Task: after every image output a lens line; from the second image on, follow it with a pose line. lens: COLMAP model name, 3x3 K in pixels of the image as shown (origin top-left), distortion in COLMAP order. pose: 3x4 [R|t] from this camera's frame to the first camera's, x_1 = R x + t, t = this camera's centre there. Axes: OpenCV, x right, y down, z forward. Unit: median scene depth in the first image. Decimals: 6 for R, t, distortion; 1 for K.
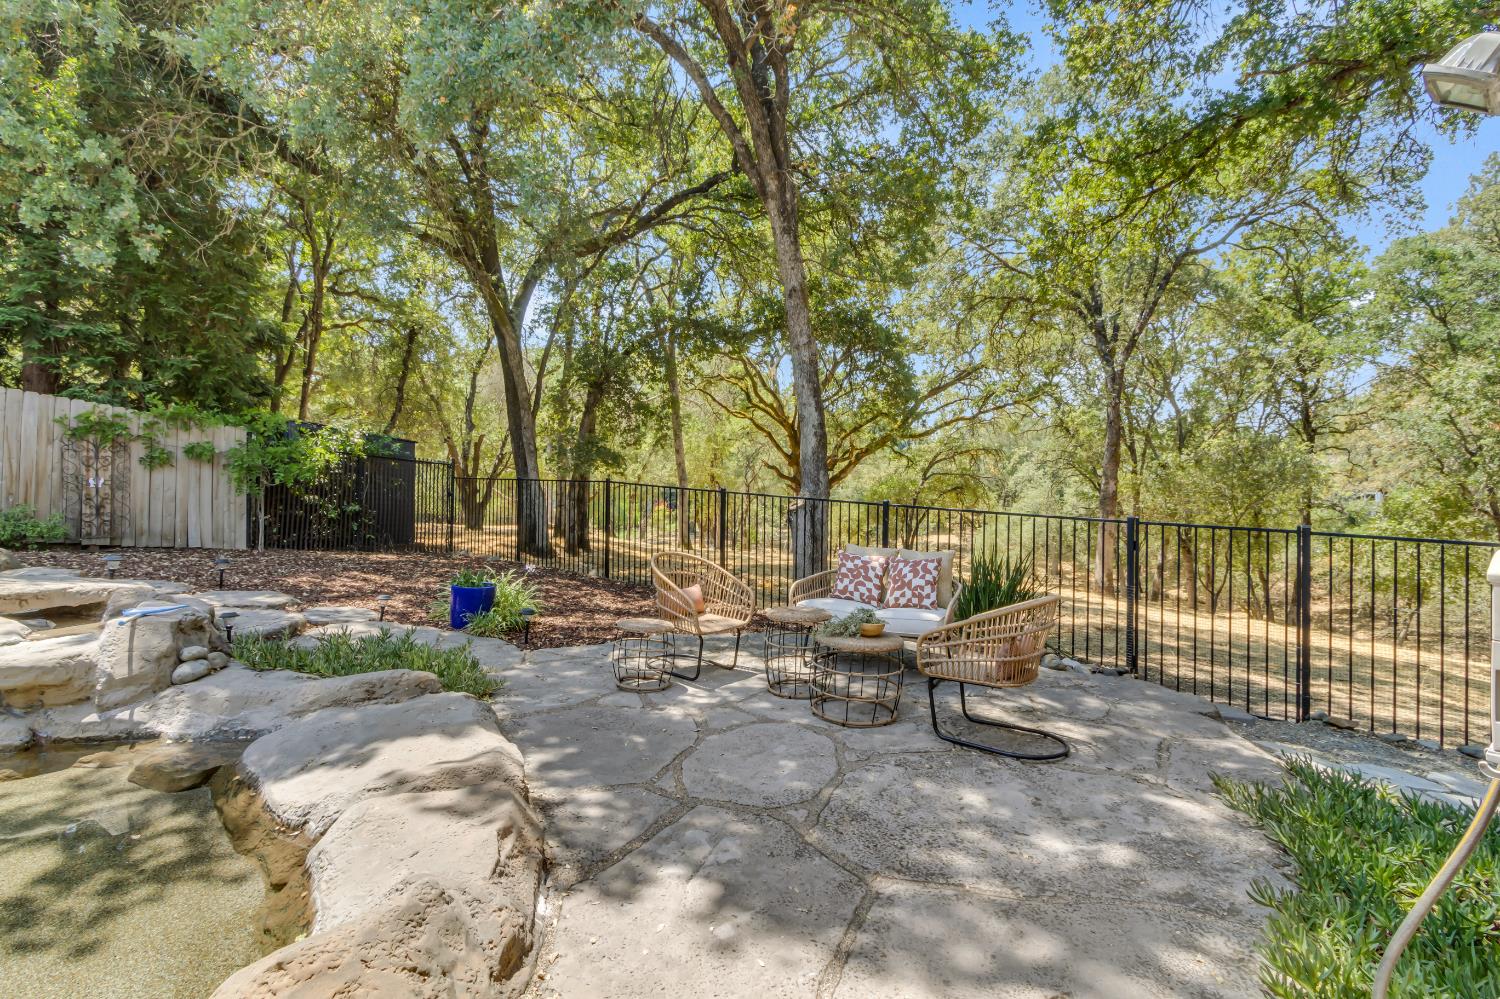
lens RADIAL K [[718.3, 0, 750.0], [0, 718.3, 499.5], [0, 0, 1]] dist [0.004341, 0.000437]
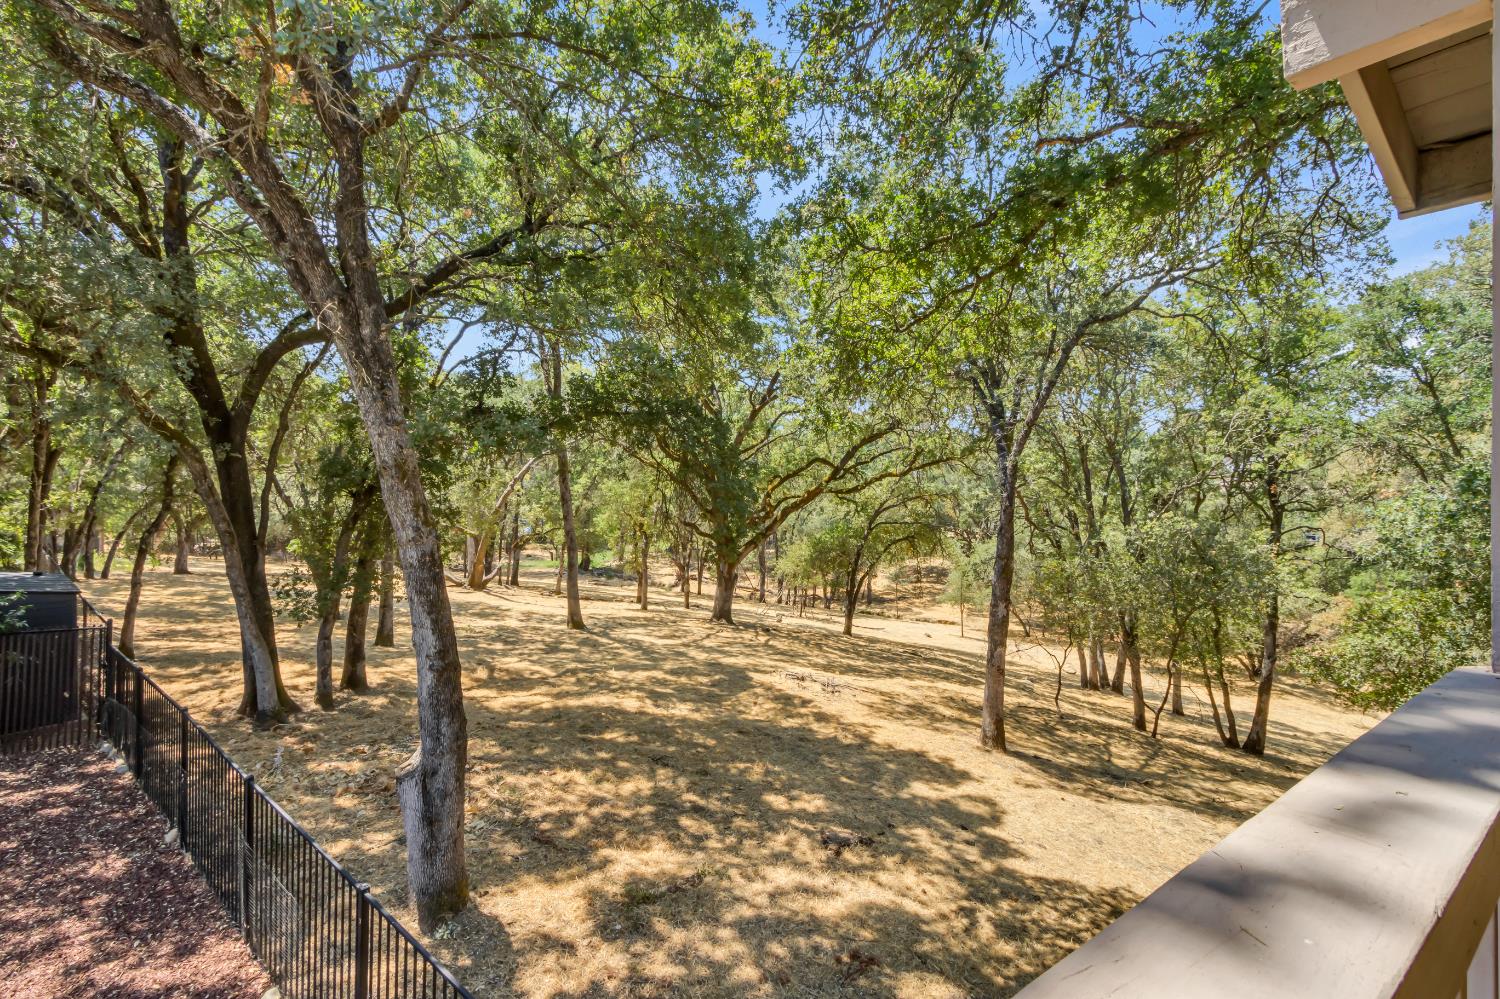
lens RADIAL K [[718.3, 0, 750.0], [0, 718.3, 499.5], [0, 0, 1]] dist [0.004341, 0.000437]
pose [[0.999646, -0.005813, -0.025971, 0.193325], [0.005868, 0.999981, 0.002070, -0.115348], [0.025959, -0.002221, 0.999661, 0.147782]]
